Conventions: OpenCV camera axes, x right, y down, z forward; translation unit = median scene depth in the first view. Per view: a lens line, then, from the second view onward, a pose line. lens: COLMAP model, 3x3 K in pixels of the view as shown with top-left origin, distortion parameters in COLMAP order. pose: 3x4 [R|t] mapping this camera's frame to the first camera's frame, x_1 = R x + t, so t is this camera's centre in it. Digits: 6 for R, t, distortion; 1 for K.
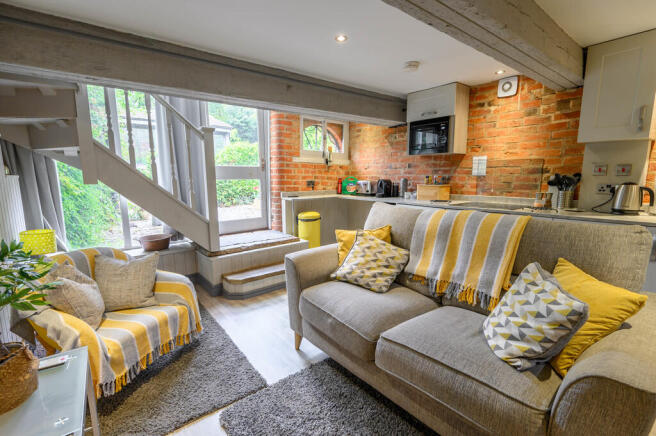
lens RADIAL K [[297.8, 0, 327.8], [0, 297.8, 218.4], [0, 0, 1]] dist [-0.001477, -0.000167]
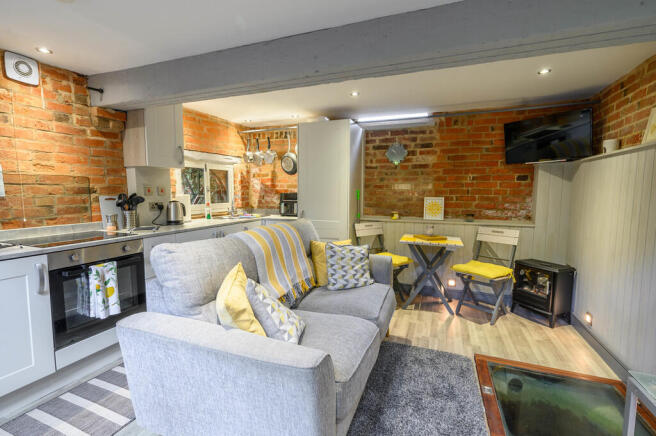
lens RADIAL K [[297.8, 0, 327.6], [0, 297.8, 218.6], [0, 0, 1]] dist [-0.001477, -0.000167]
pose [[-0.498961, -0.063729, 0.864278, -0.377734], [0.140029, 0.978259, 0.152974, -0.113448], [-0.855237, 0.197352, -0.479190, 0.822107]]
